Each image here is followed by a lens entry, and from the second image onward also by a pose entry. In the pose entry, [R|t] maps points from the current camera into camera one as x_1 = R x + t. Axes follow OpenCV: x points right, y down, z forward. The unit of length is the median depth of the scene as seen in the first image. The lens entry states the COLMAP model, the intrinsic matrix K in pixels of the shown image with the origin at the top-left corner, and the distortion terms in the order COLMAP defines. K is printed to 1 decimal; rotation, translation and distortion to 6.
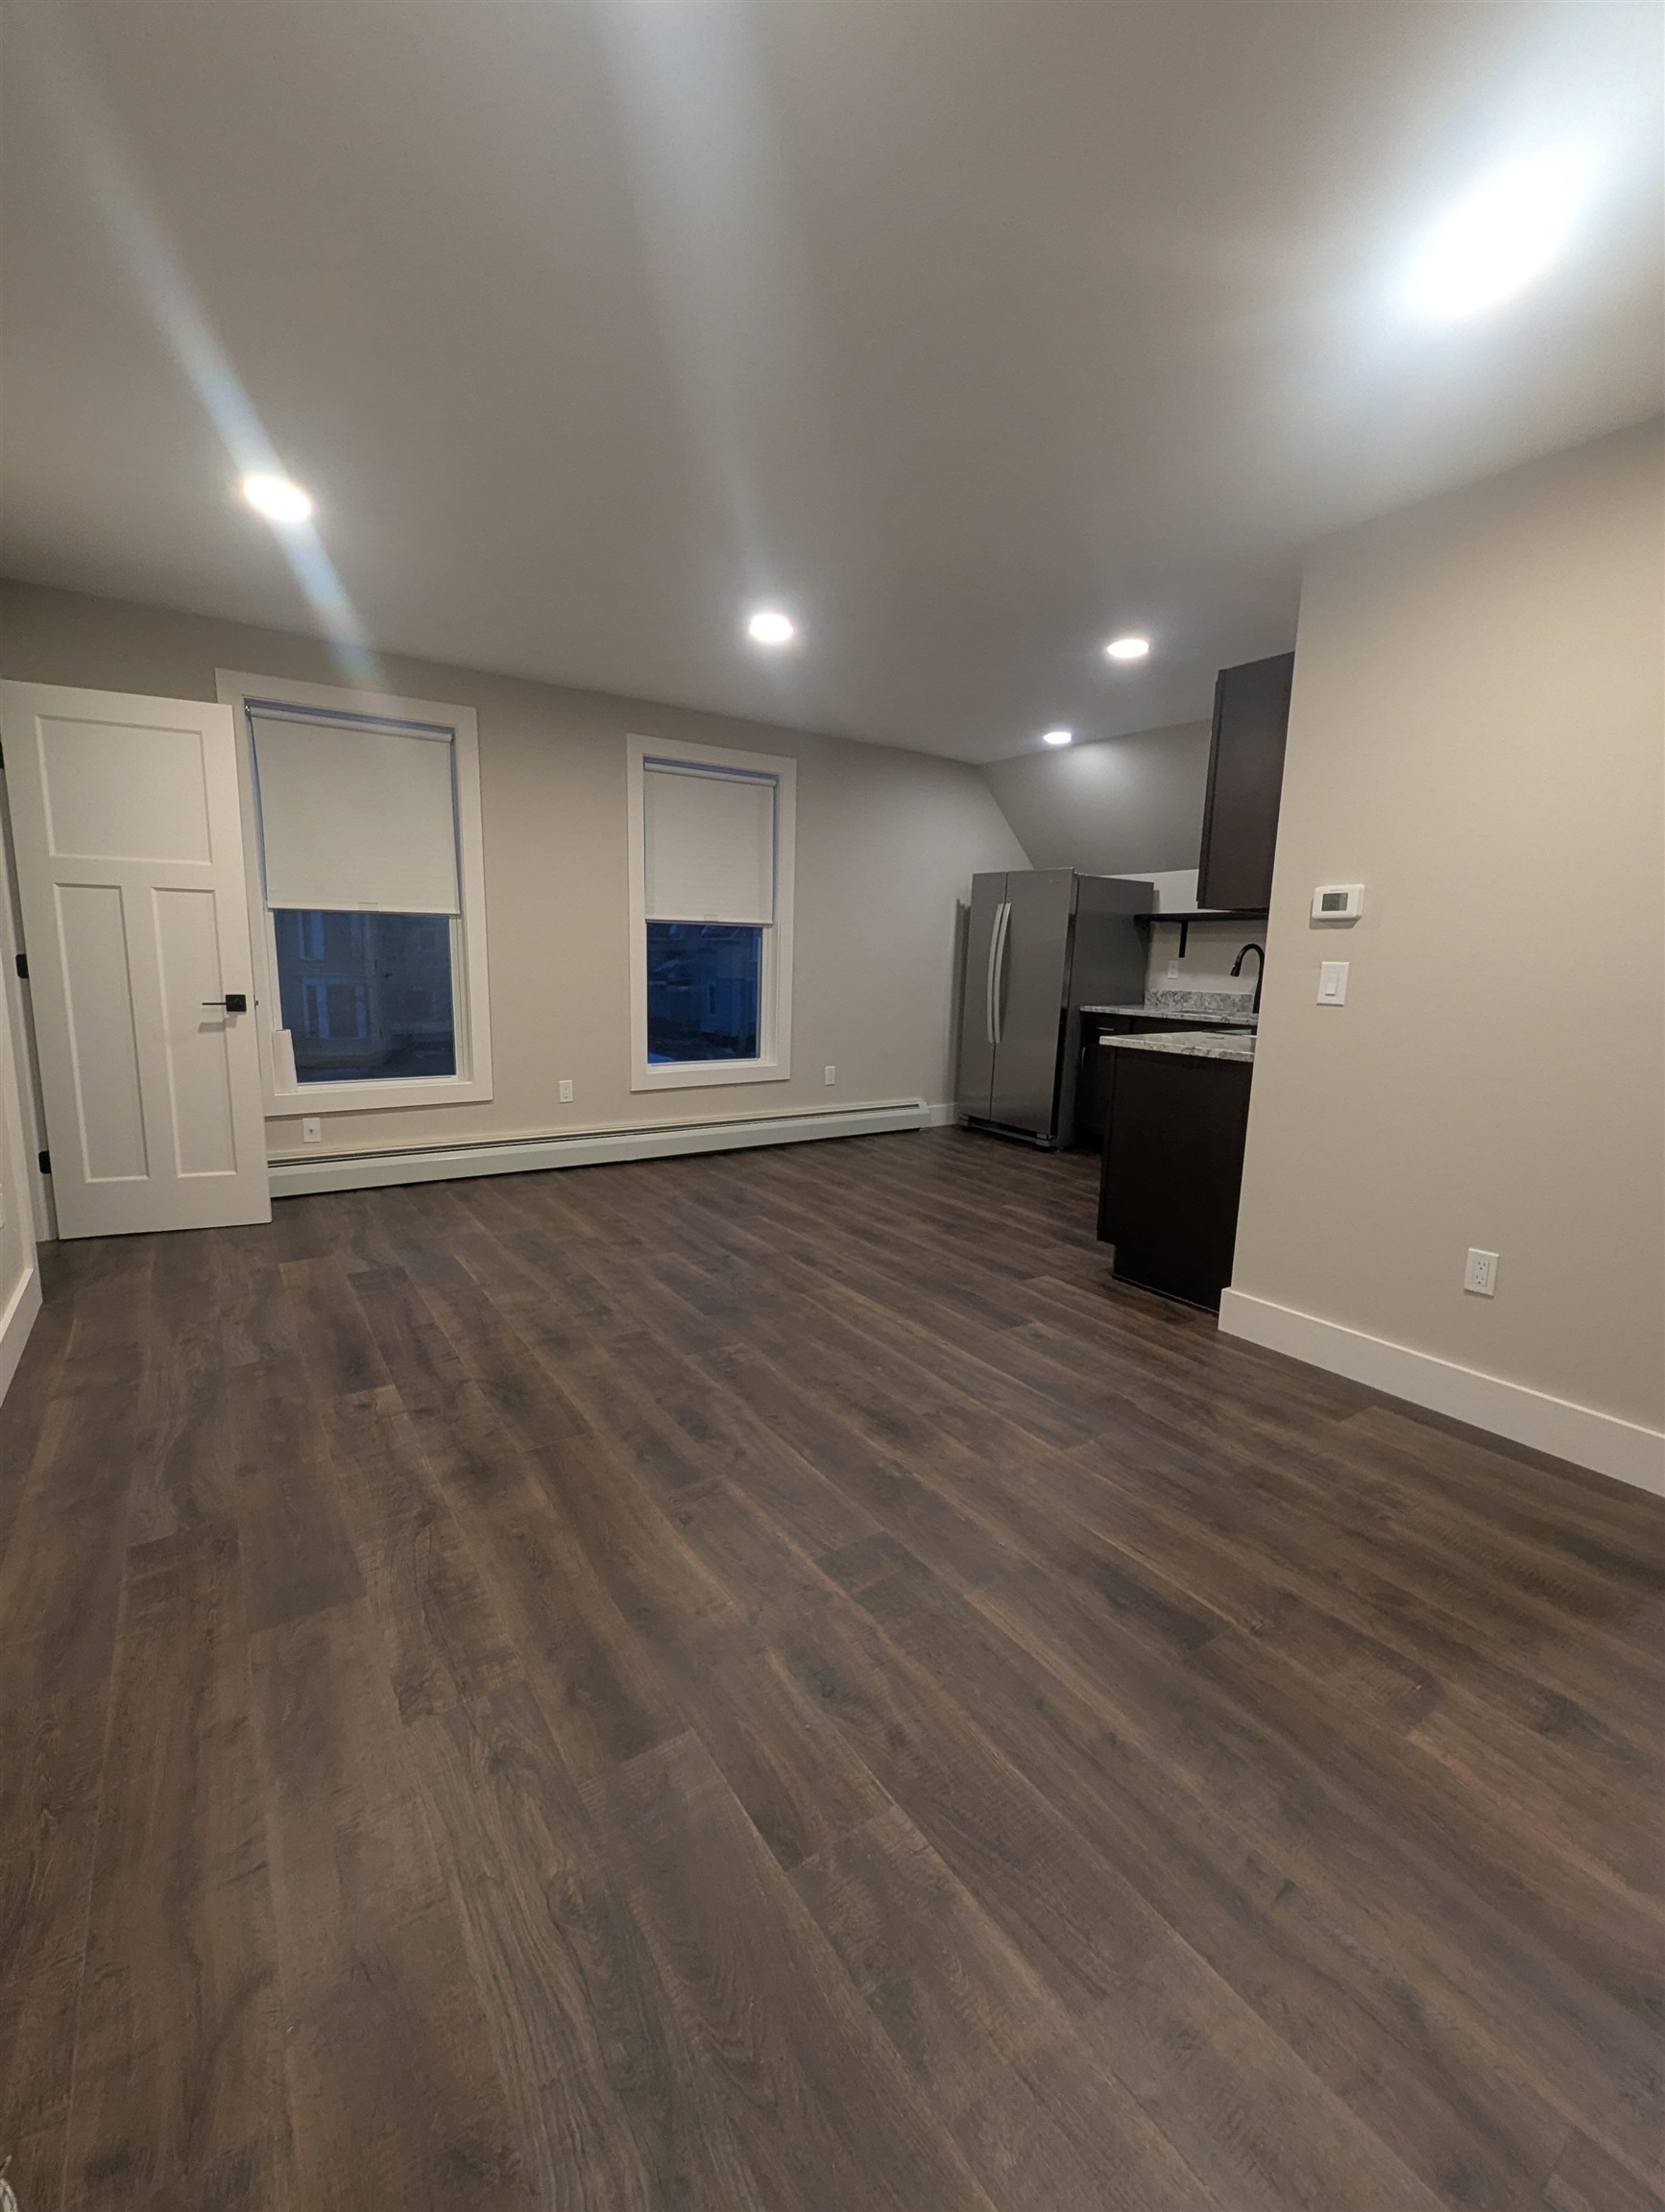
lens RADIAL K [[921.8, 0, 820.5], [0, 921.8, 1114.6], [0, 0, 1]] dist [-0.000042, -0.002329]
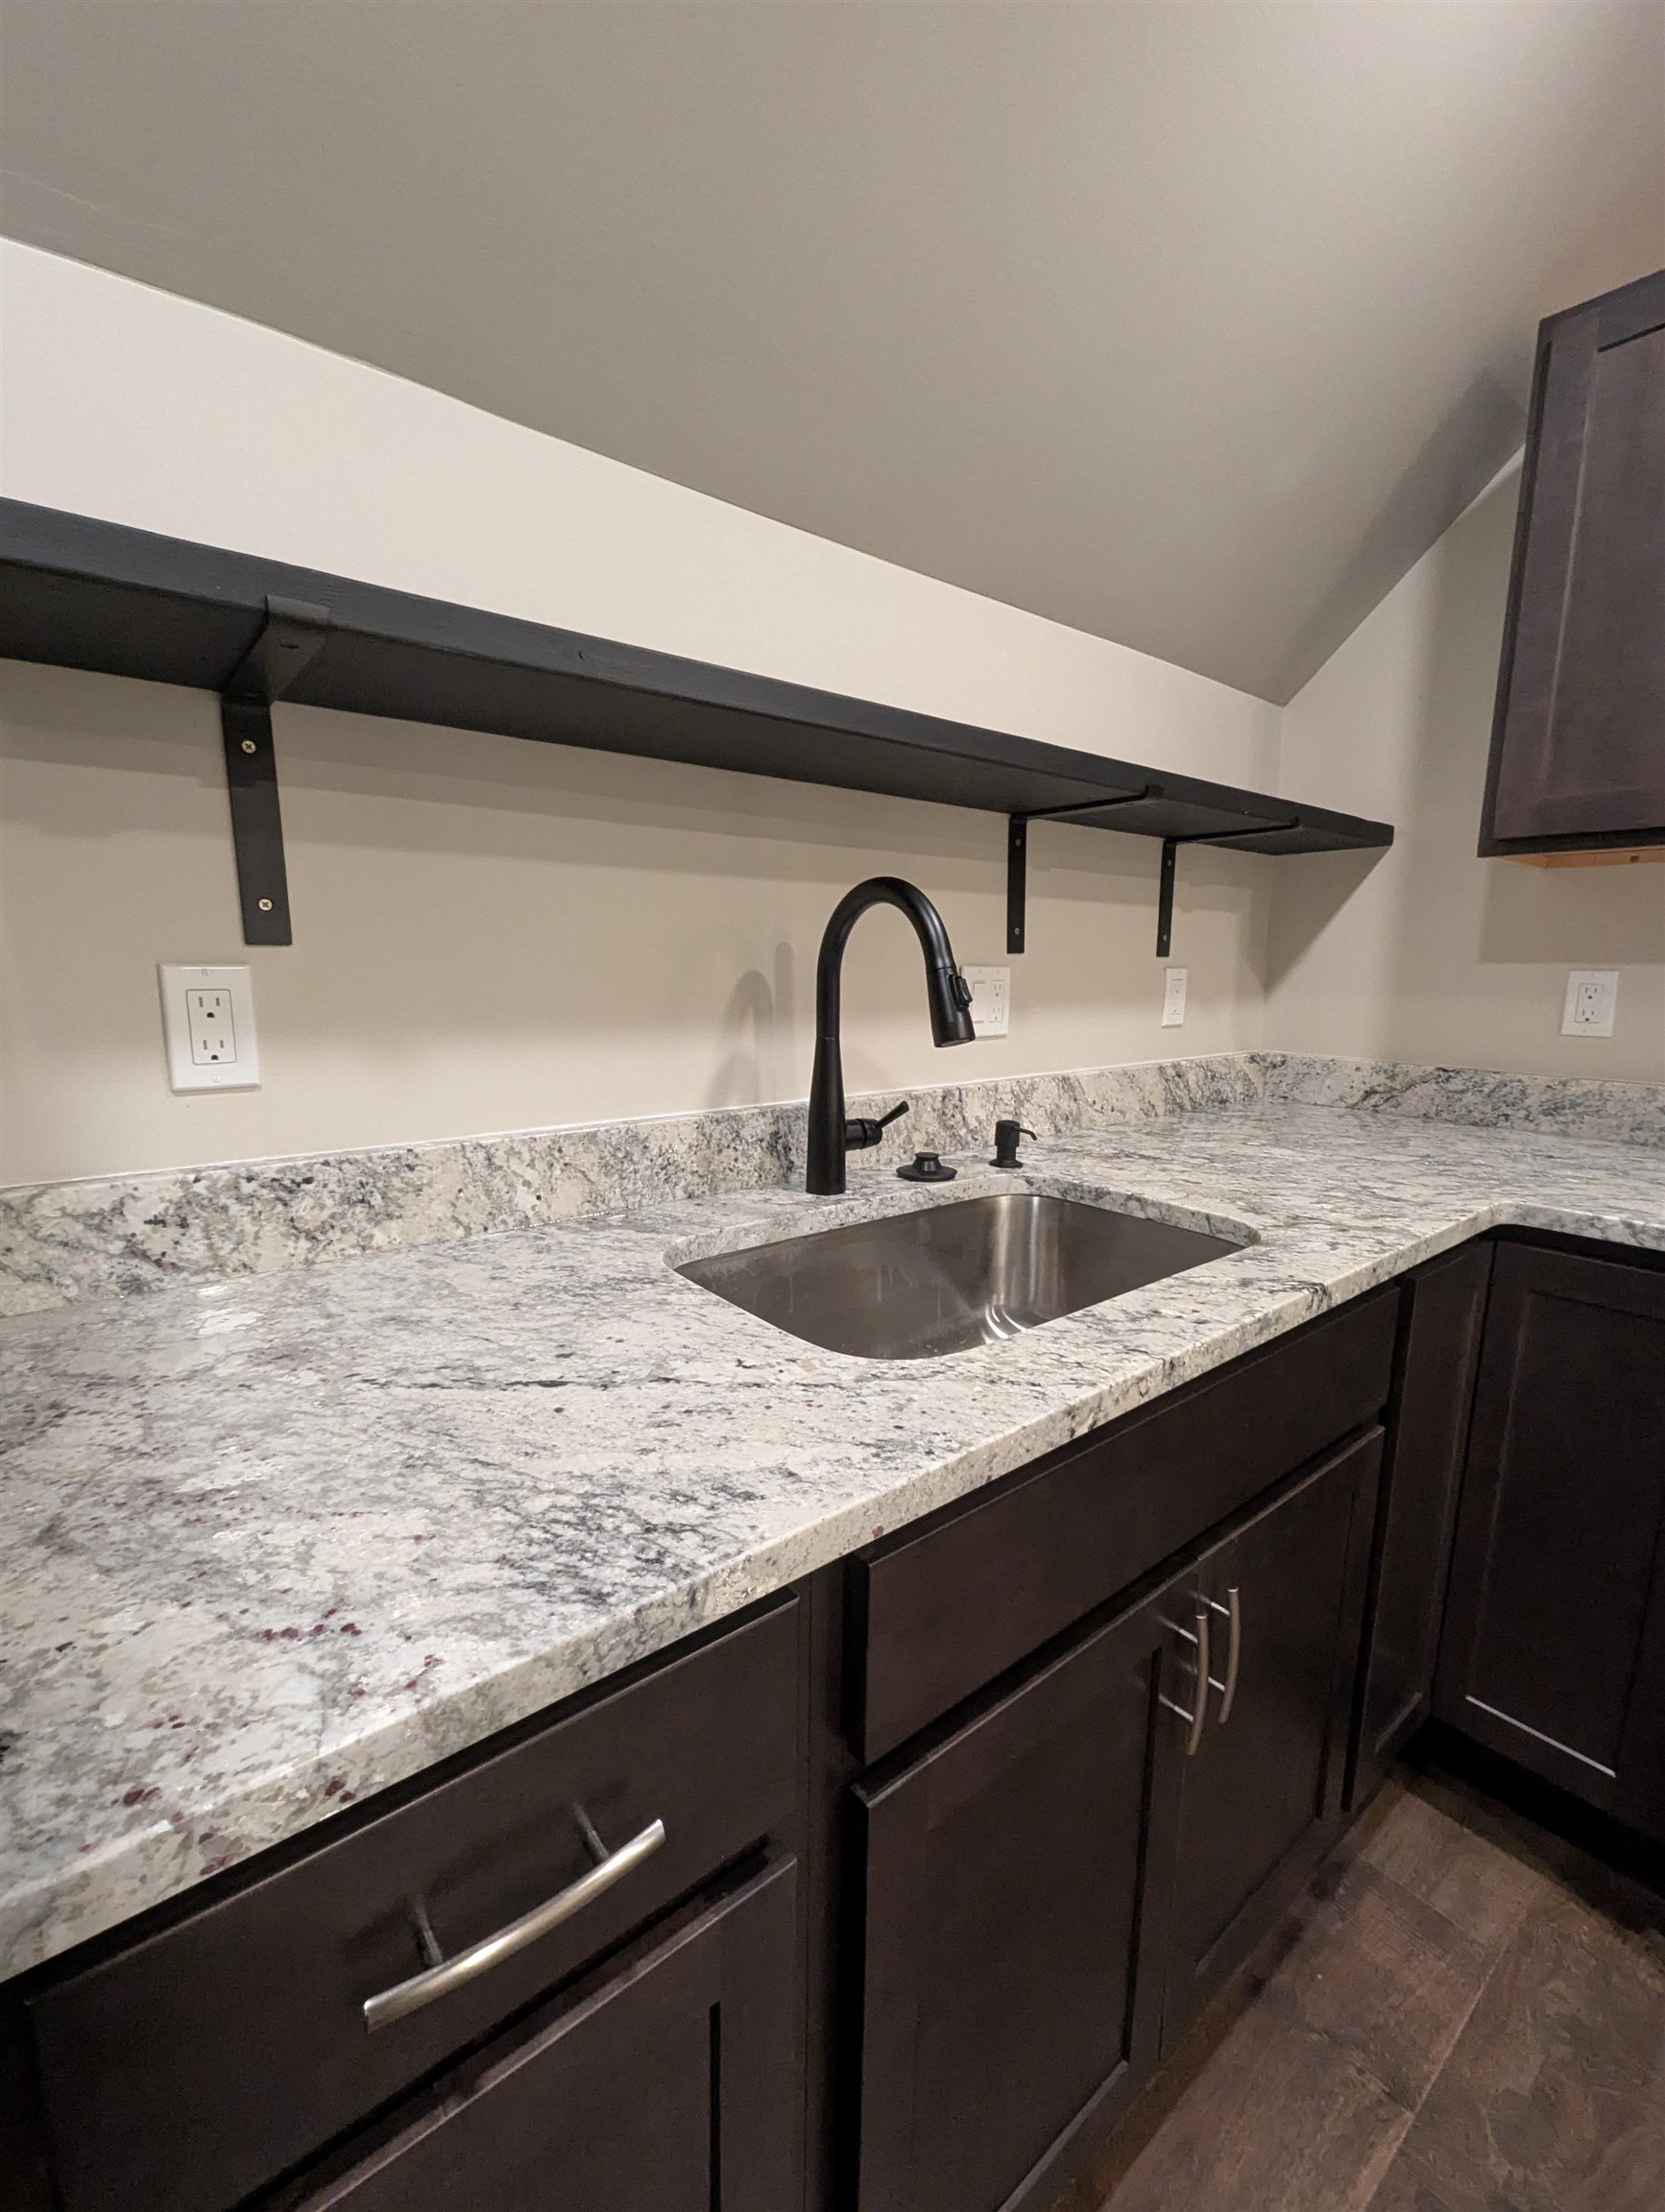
lens RADIAL K [[921.8, 0, 820.5], [0, 921.8, 1114.6], [0, 0, 1]] dist [-0.000042, -0.002329]
pose [[-0.072694, -0.189769, 0.979134, 0.409680], [0.162451, 0.966368, 0.199356, -0.279362], [-0.984035, 0.173553, -0.039421, 1.618901]]
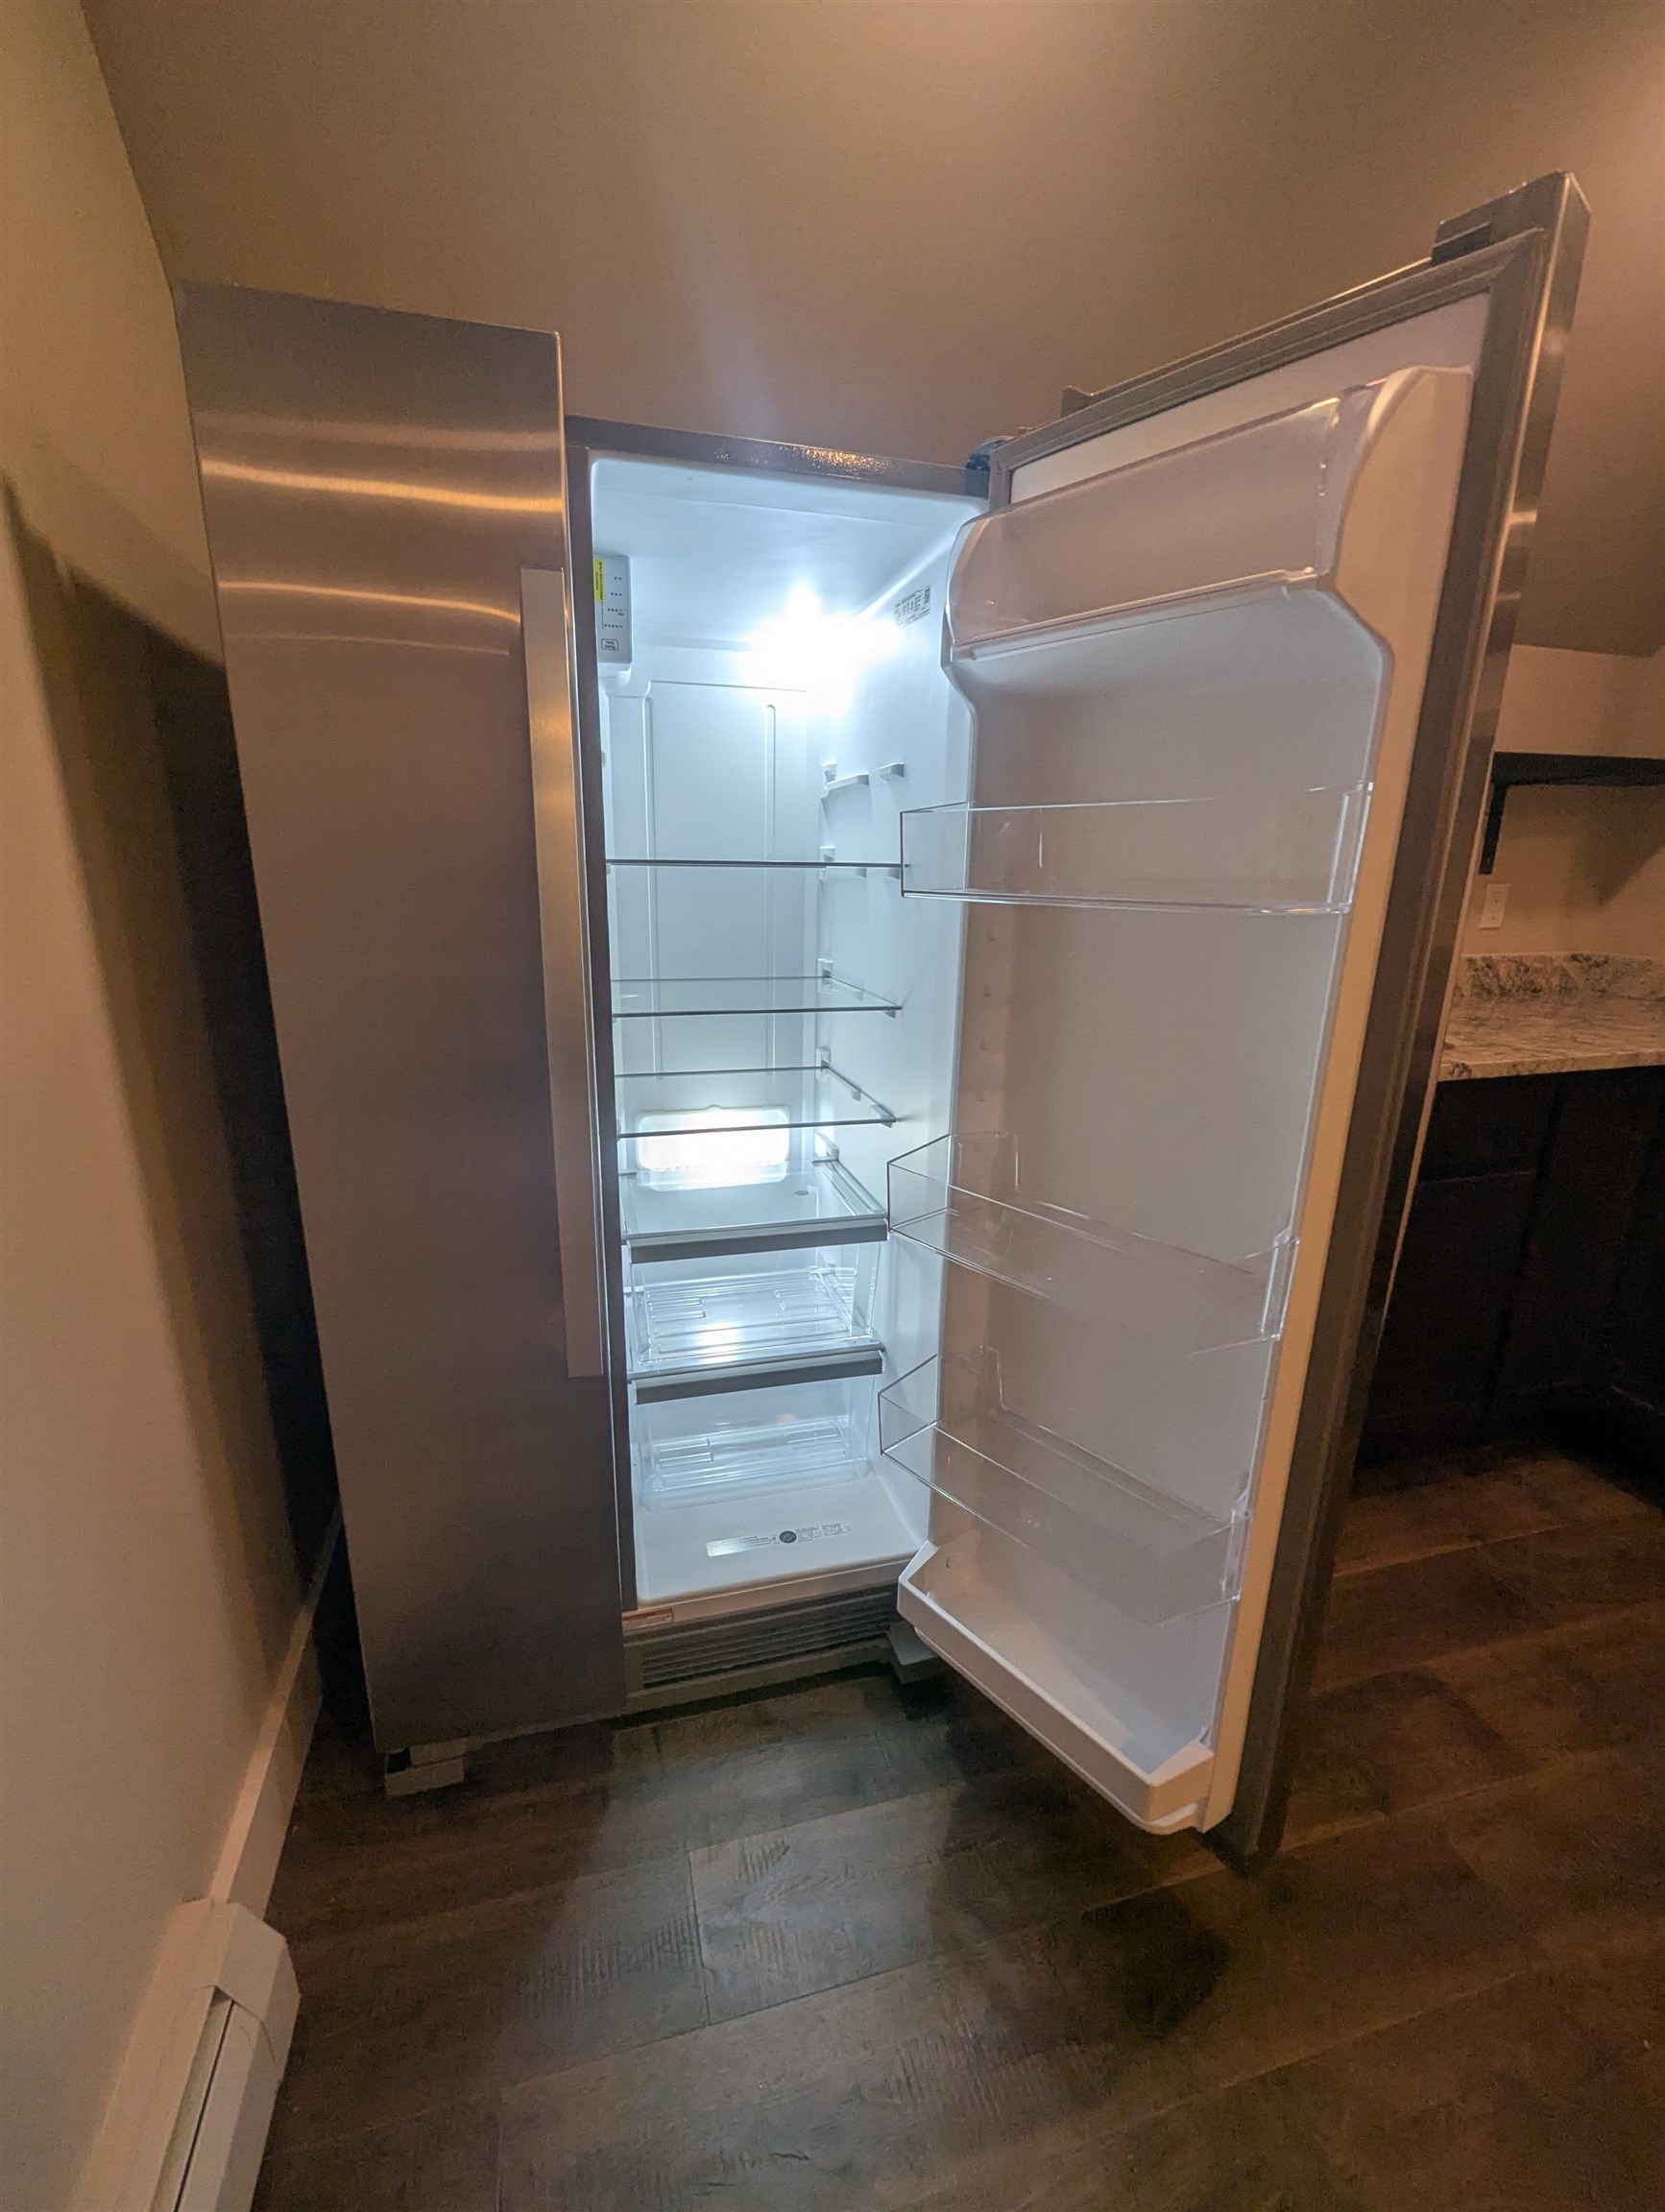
lens RADIAL K [[921.8, 0, 820.5], [0, 921.8, 1114.6], [0, 0, 1]] dist [-0.000042, -0.002329]
pose [[0.318561, -0.282705, 0.904763, 0.082650], [0.168015, 0.956217, 0.239625, -0.307902], [-0.932893, 0.075679, 0.352112, 1.625645]]
